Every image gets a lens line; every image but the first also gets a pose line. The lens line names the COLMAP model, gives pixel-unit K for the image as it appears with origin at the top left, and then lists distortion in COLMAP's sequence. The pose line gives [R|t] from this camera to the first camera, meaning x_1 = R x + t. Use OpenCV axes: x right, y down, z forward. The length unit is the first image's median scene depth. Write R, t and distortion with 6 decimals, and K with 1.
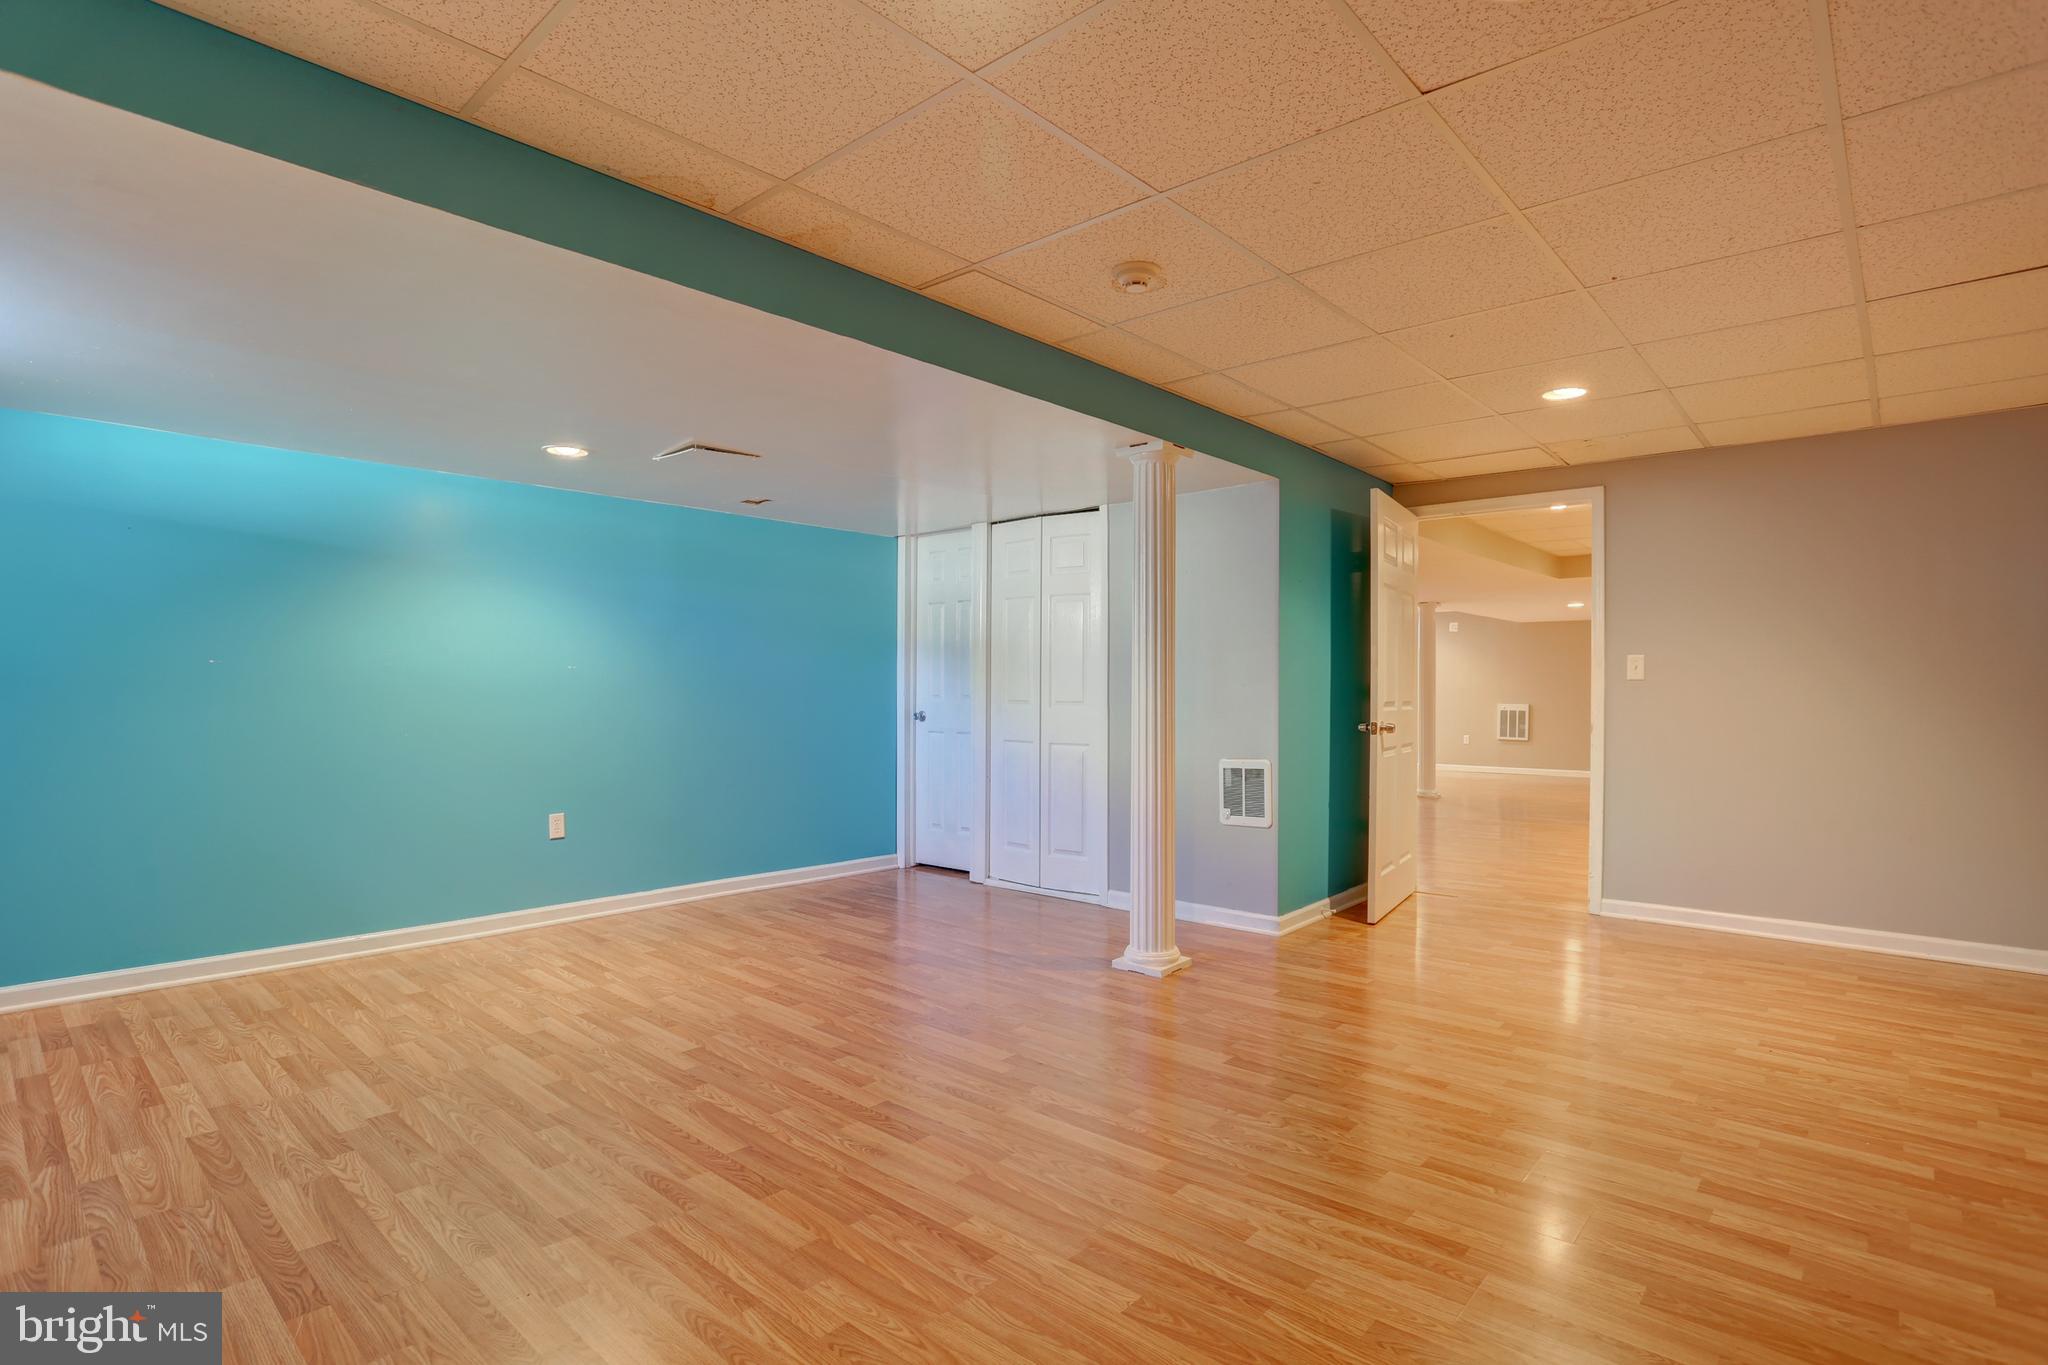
lens RADIAL K [[1002.6, 0, 1024.9], [0, 1002.6, 684.0], [0, 0, 1]] dist [-0.068824, 0.025970]
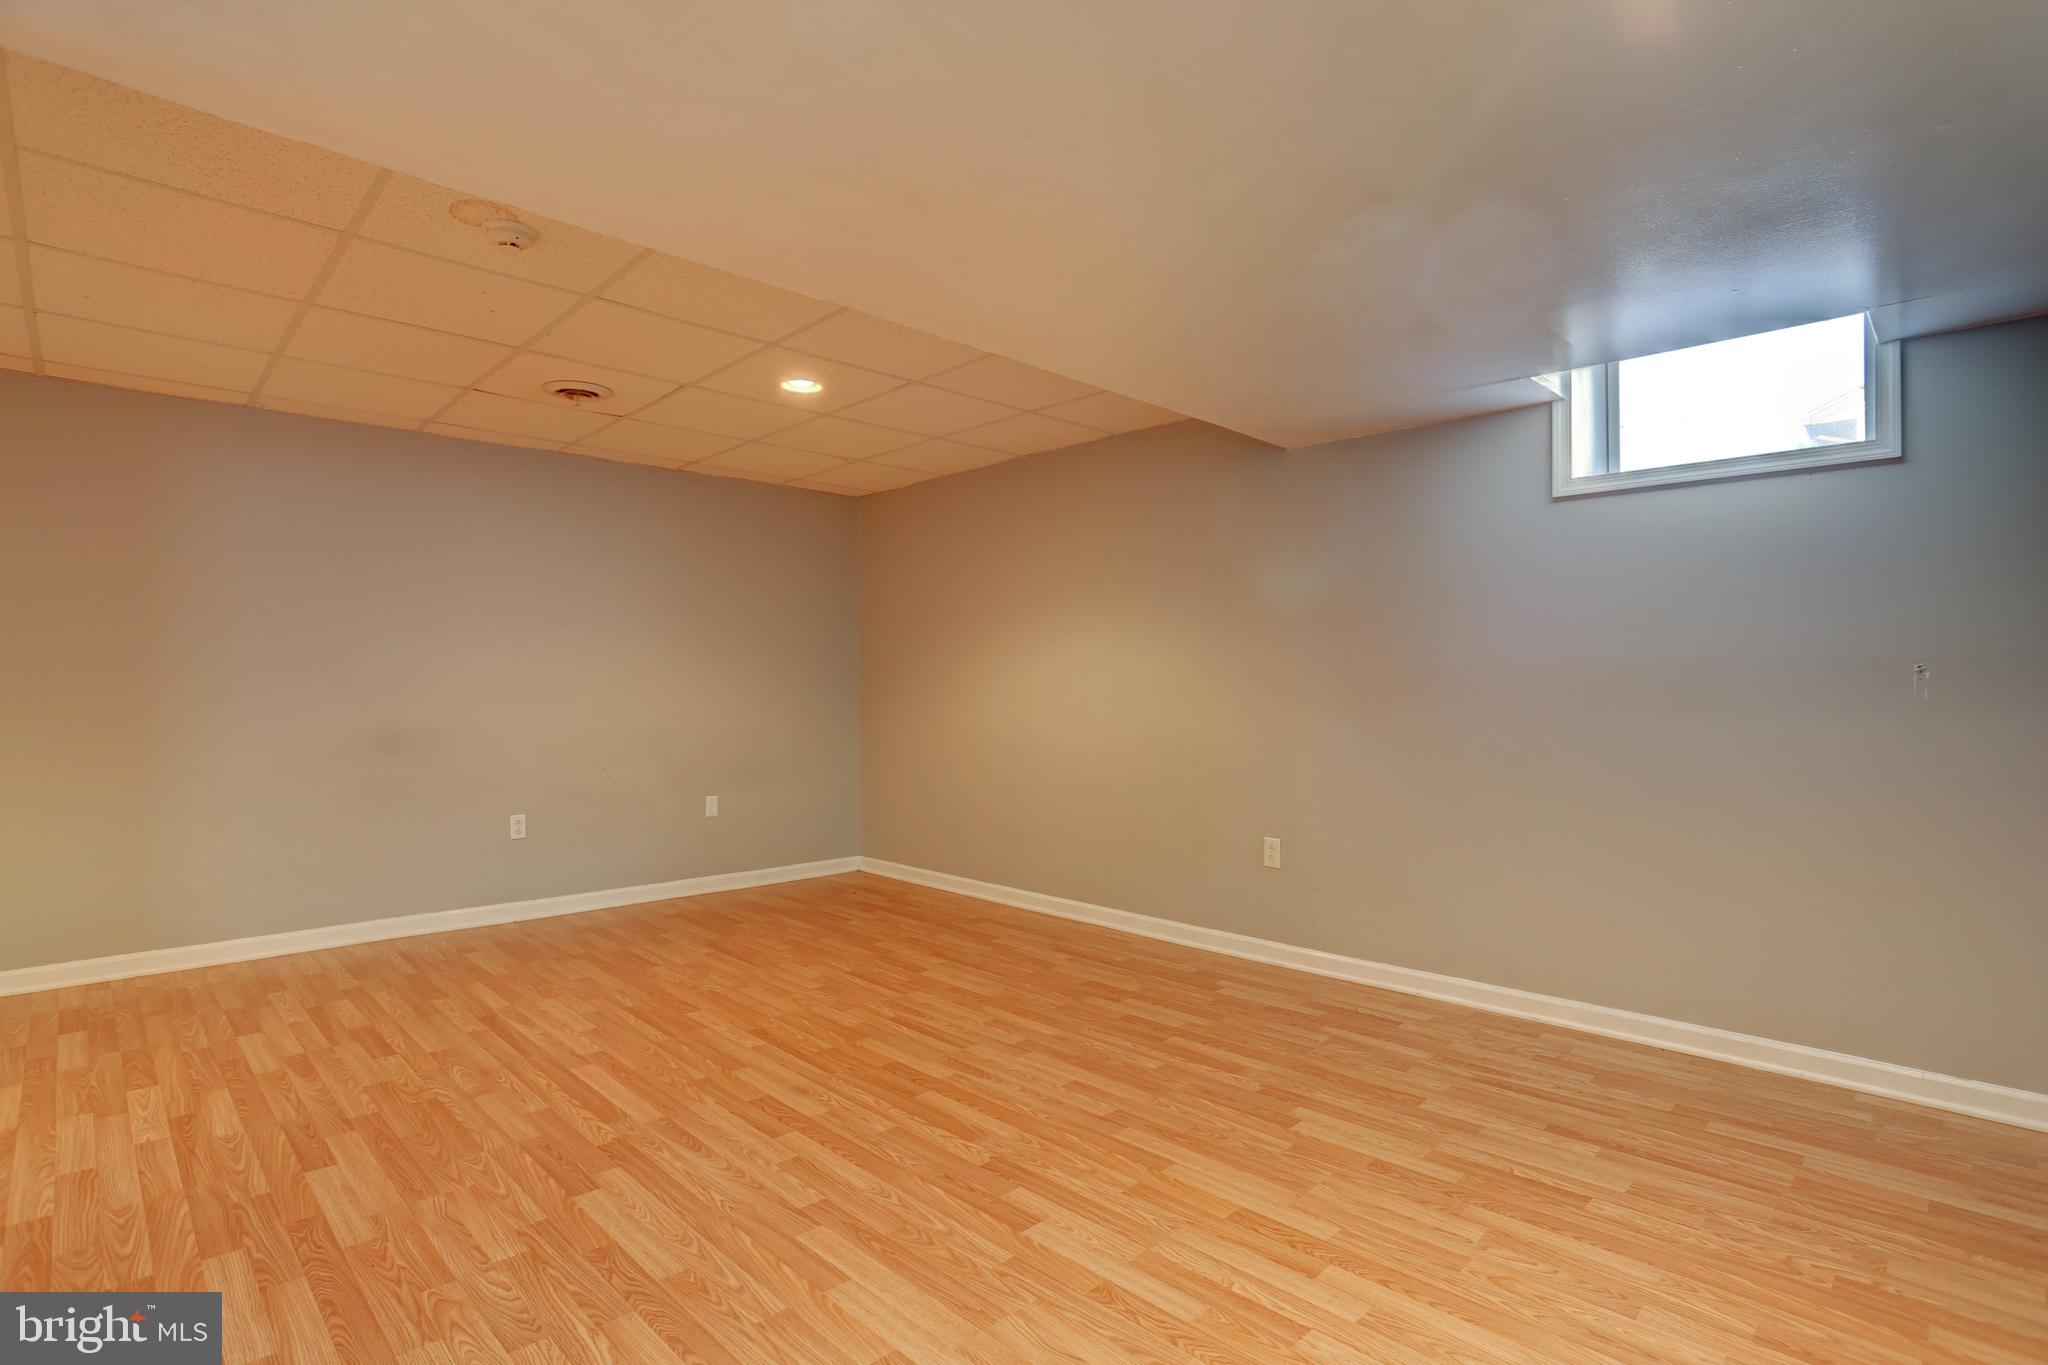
lens RADIAL K [[1002.6, 0, 1021.3], [0, 1002.6, 687.3], [0, 0, 1]] dist [-0.068824, 0.025970]
pose [[-0.998156, -0.003494, 0.060598, -0.445366], [-0.004023, 0.999955, -0.008613, 0.012922], [-0.060566, -0.008841, -0.998125, 2.006141]]
